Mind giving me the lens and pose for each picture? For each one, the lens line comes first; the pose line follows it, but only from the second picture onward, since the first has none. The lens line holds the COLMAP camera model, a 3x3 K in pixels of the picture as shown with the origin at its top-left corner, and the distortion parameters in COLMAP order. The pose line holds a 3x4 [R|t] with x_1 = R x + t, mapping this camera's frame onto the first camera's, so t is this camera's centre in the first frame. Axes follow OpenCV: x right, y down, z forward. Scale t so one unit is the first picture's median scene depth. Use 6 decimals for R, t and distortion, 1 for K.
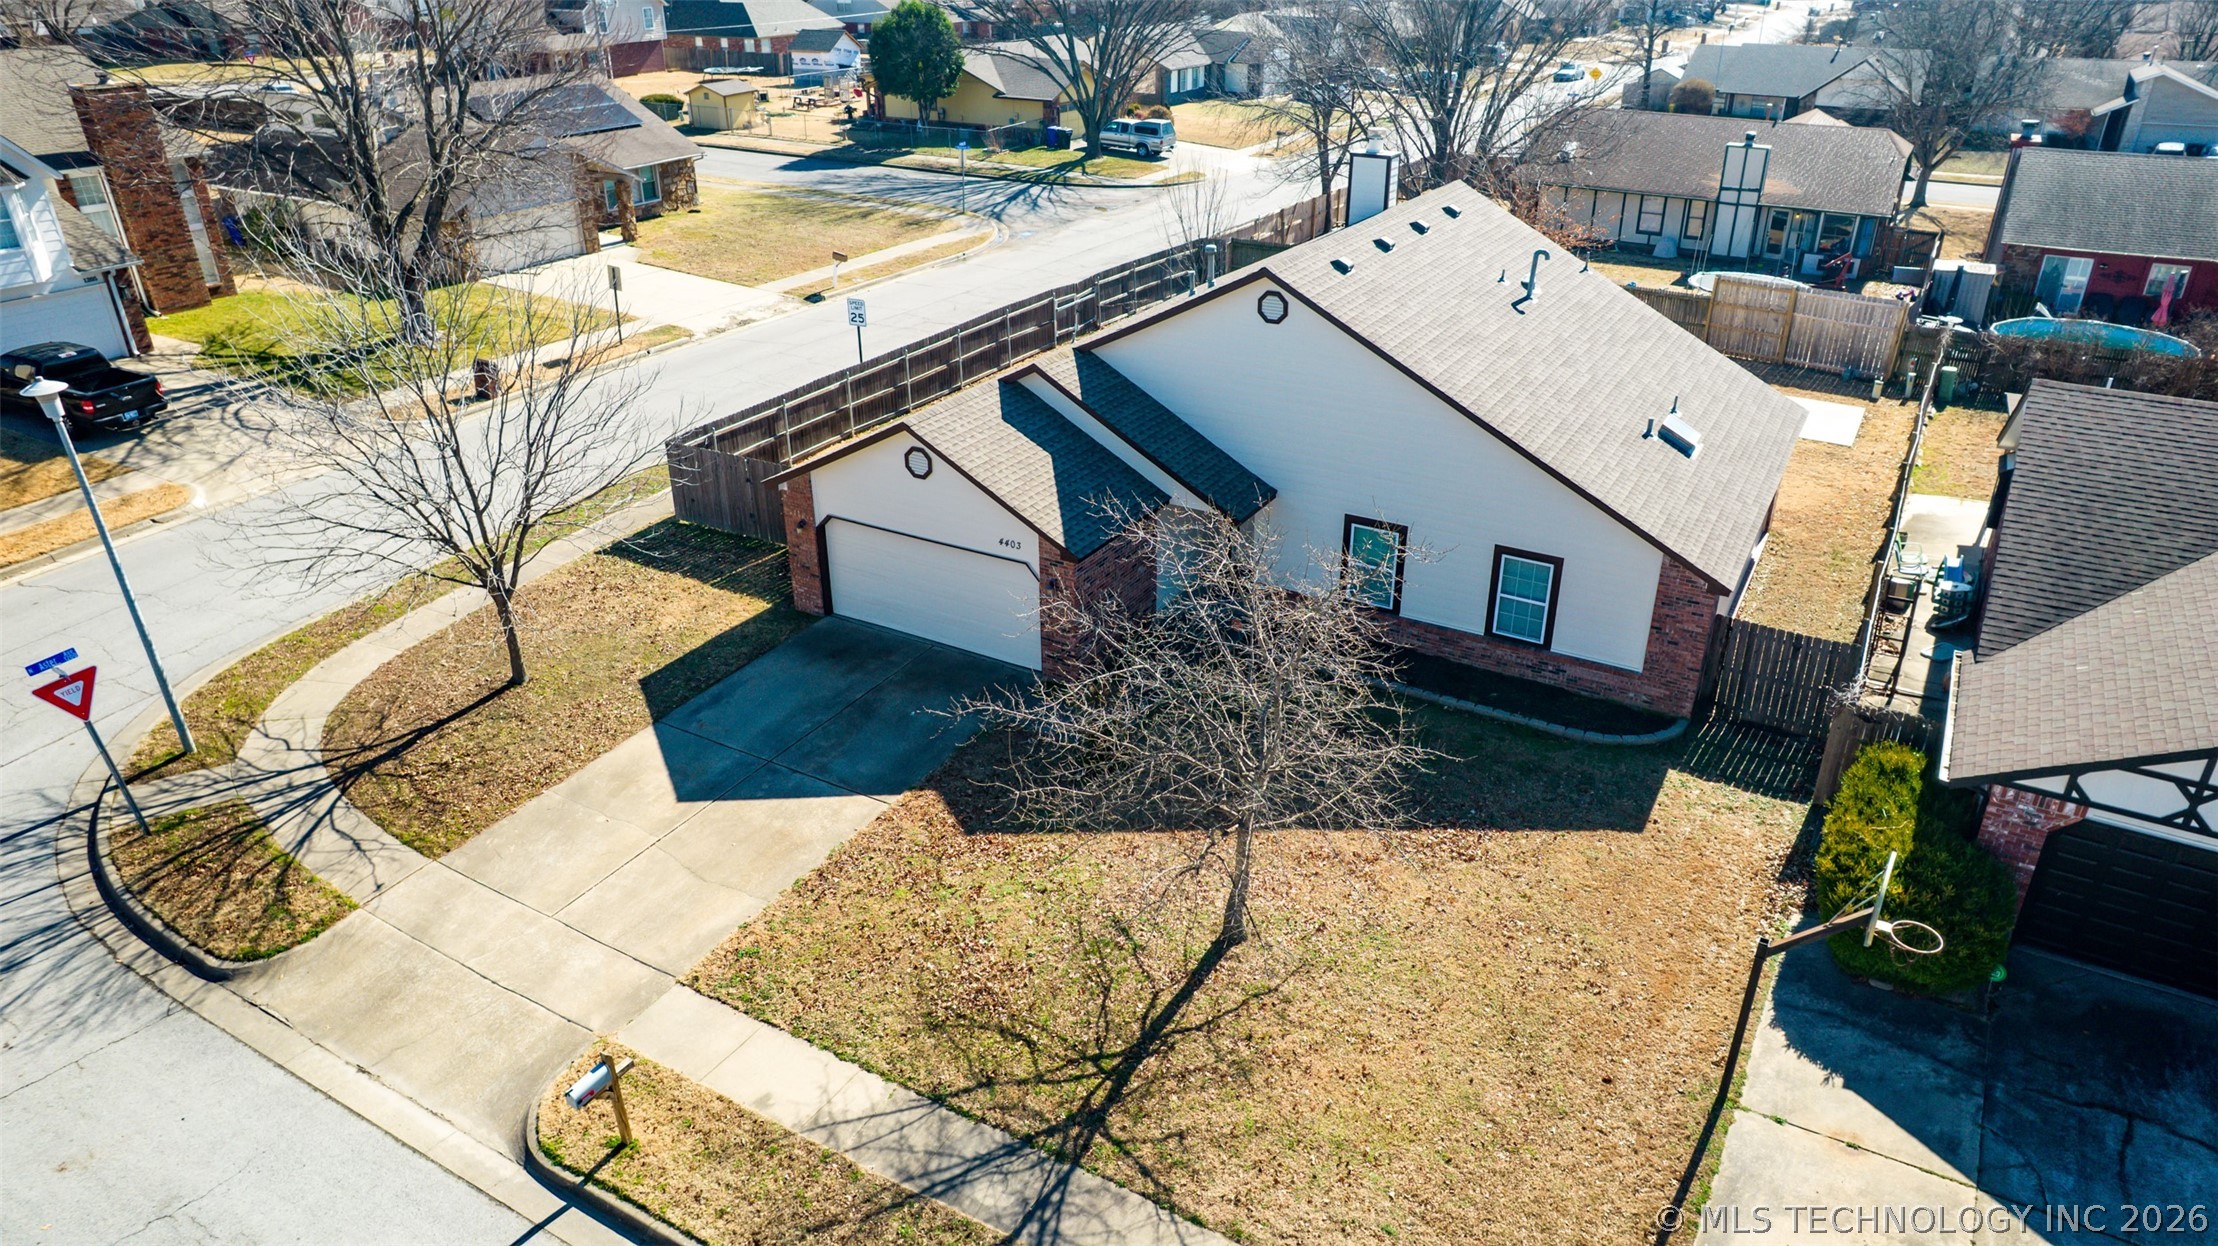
lens RADIAL K [[1430.6, 0, 1143.7], [0, 1430.6, 611.4], [0, 0, 1]] dist [-0.088072, 0.081330]
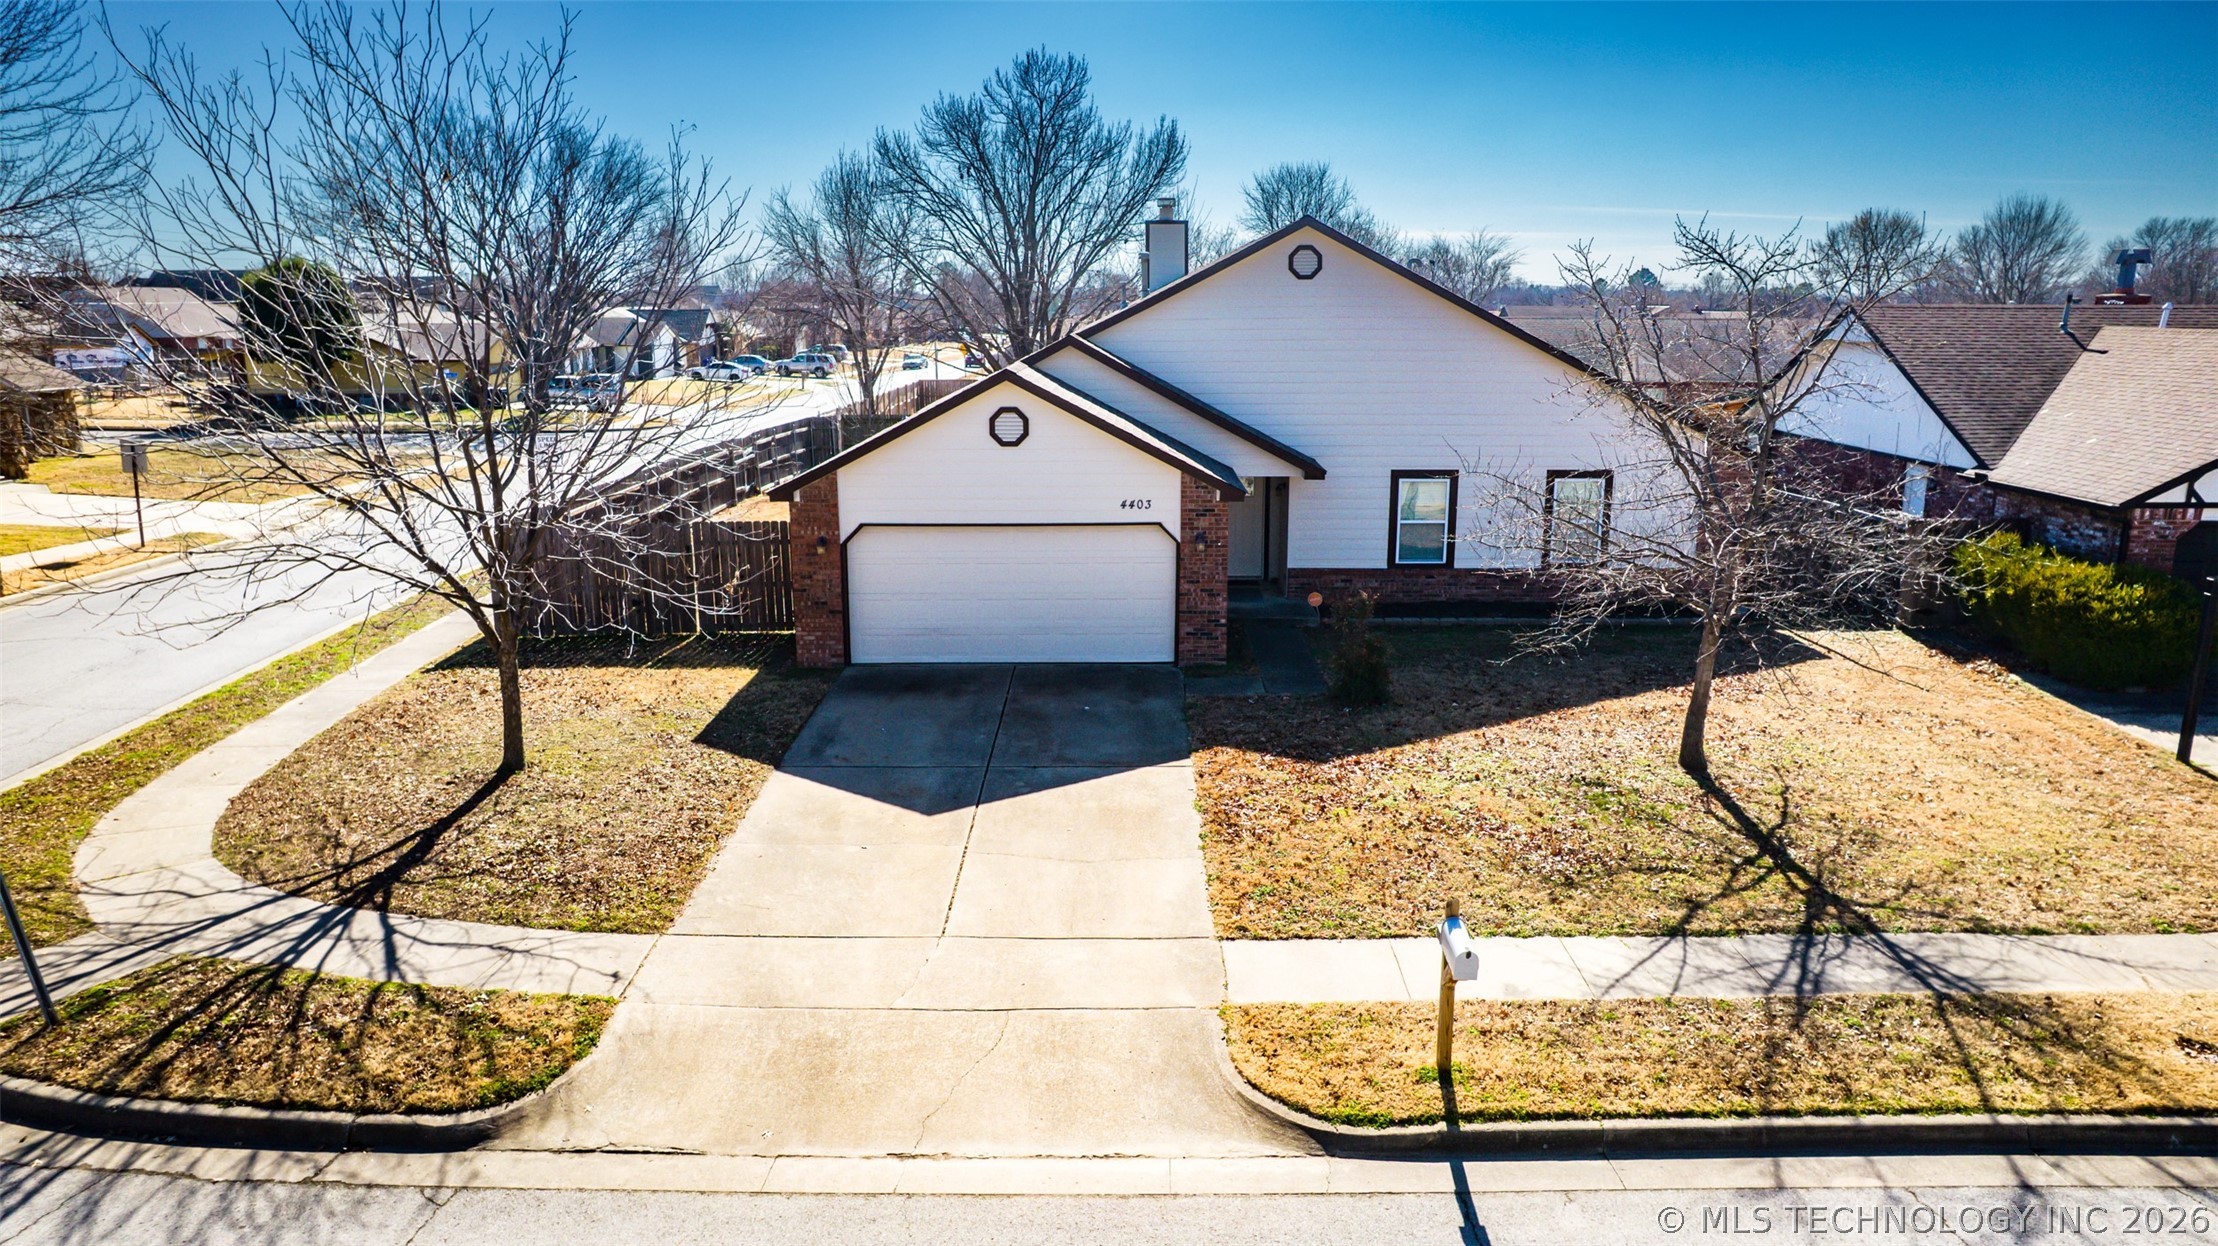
lens RADIAL K [[1430.6, 0, 1143.7], [0, 1430.6, 611.4], [0, 0, 1]] dist [-0.088072, 0.081330]
pose [[0.864538, -0.109077, 0.490588, -0.600170], [0.223675, 0.957664, -0.181245, 0.197673], [-0.450048, 0.266425, 0.852335, 0.331219]]
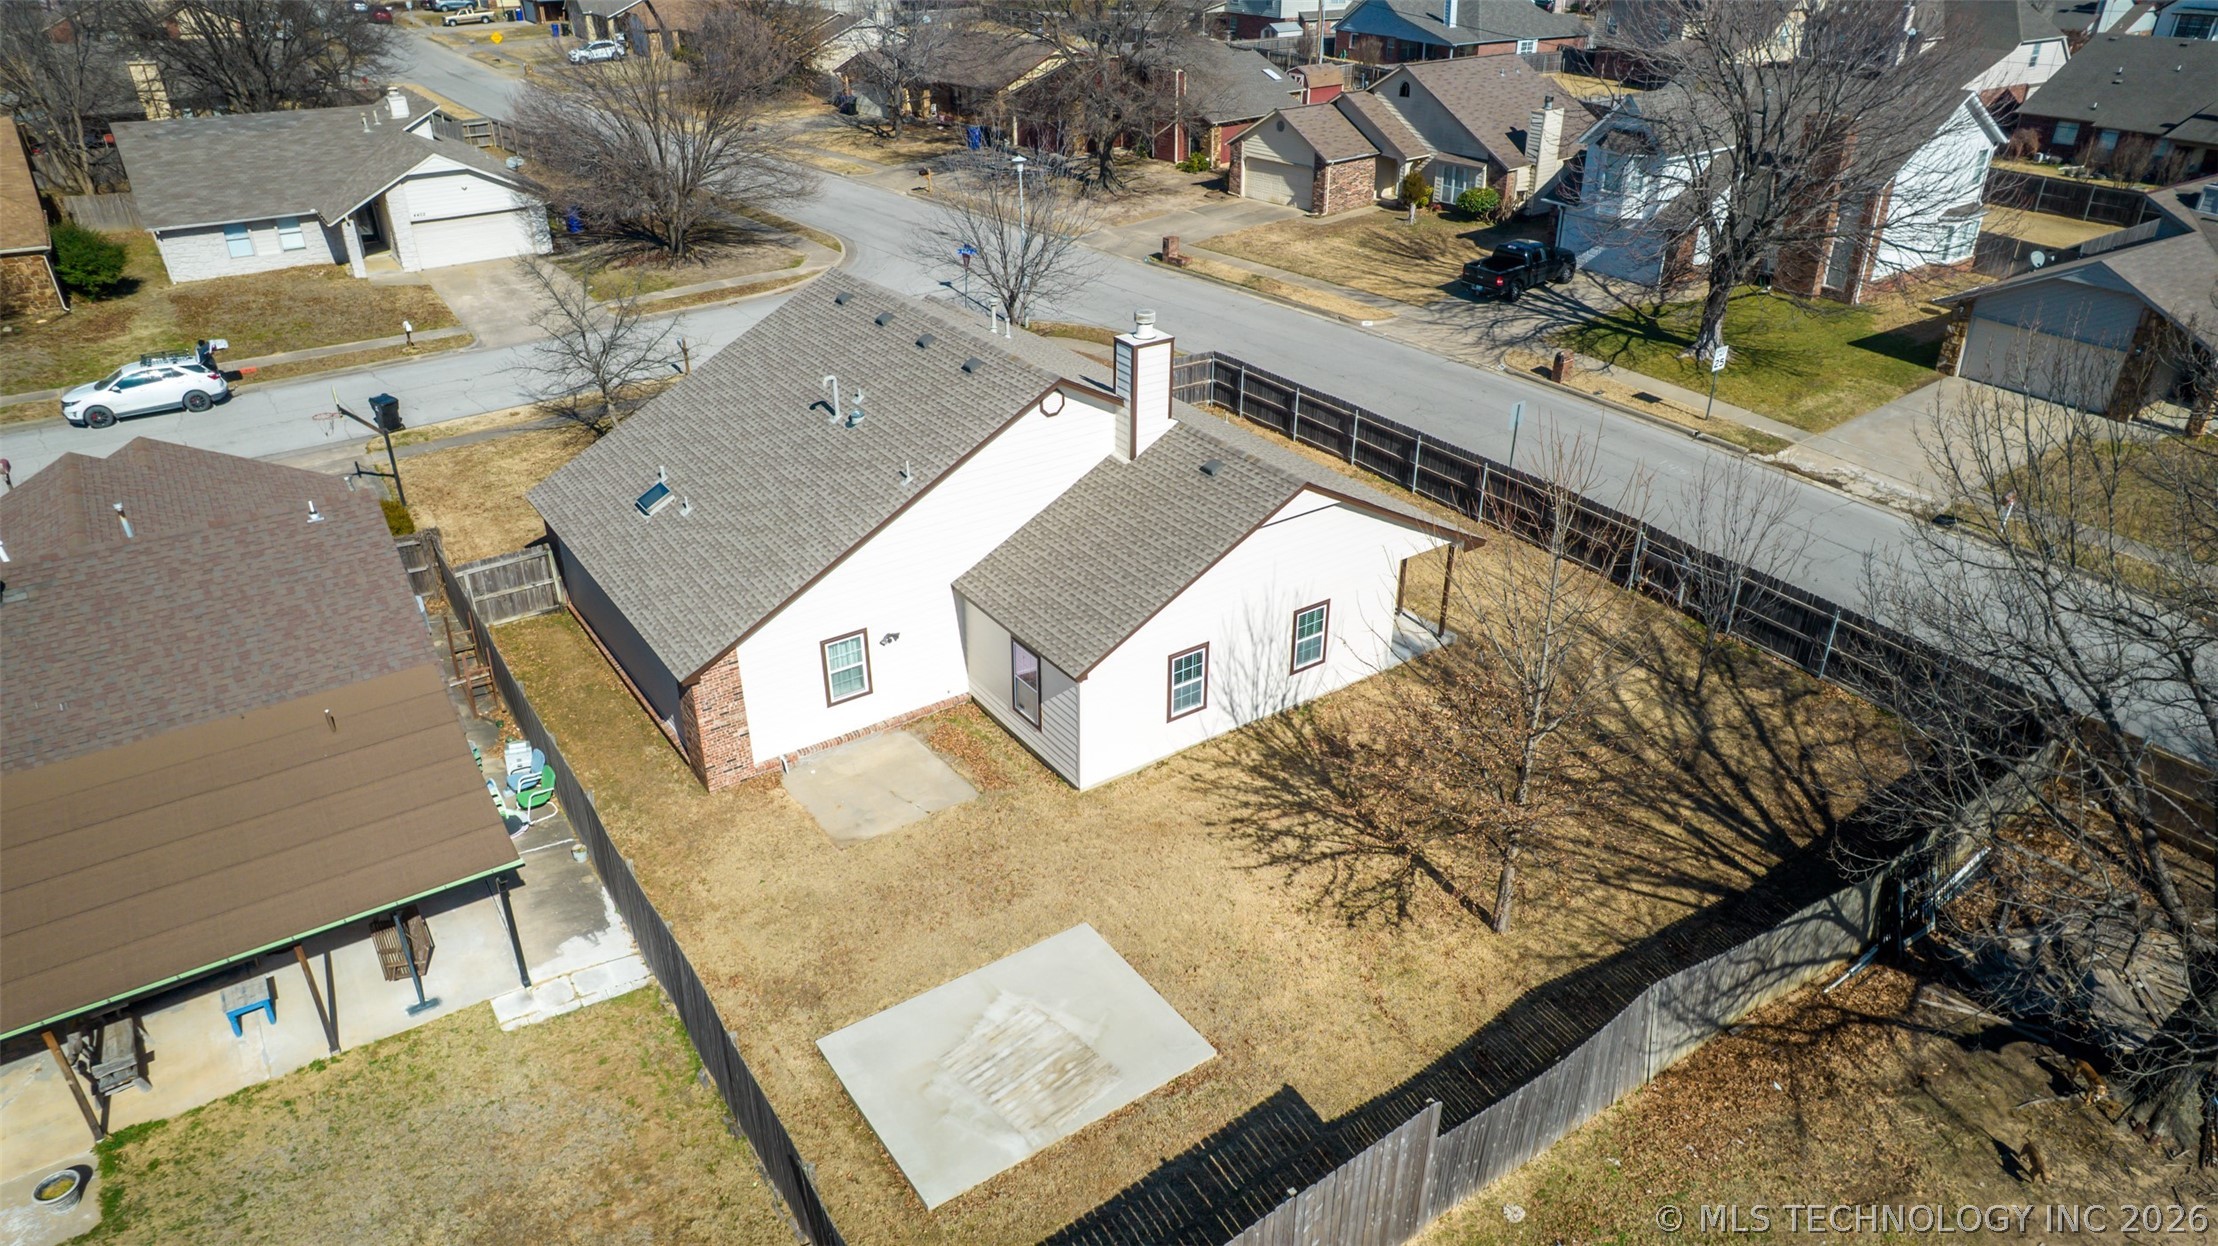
lens RADIAL K [[1418.8, 0, 1109.0], [0, 1418.8, 623.0], [0, 0, 1]] dist [-0.058272, -0.000893]
pose [[-0.432590, 0.427531, -0.793778, 1.461676], [-0.401610, 0.696871, 0.594205, -1.104466], [0.807202, 0.575837, -0.129759, 1.863647]]
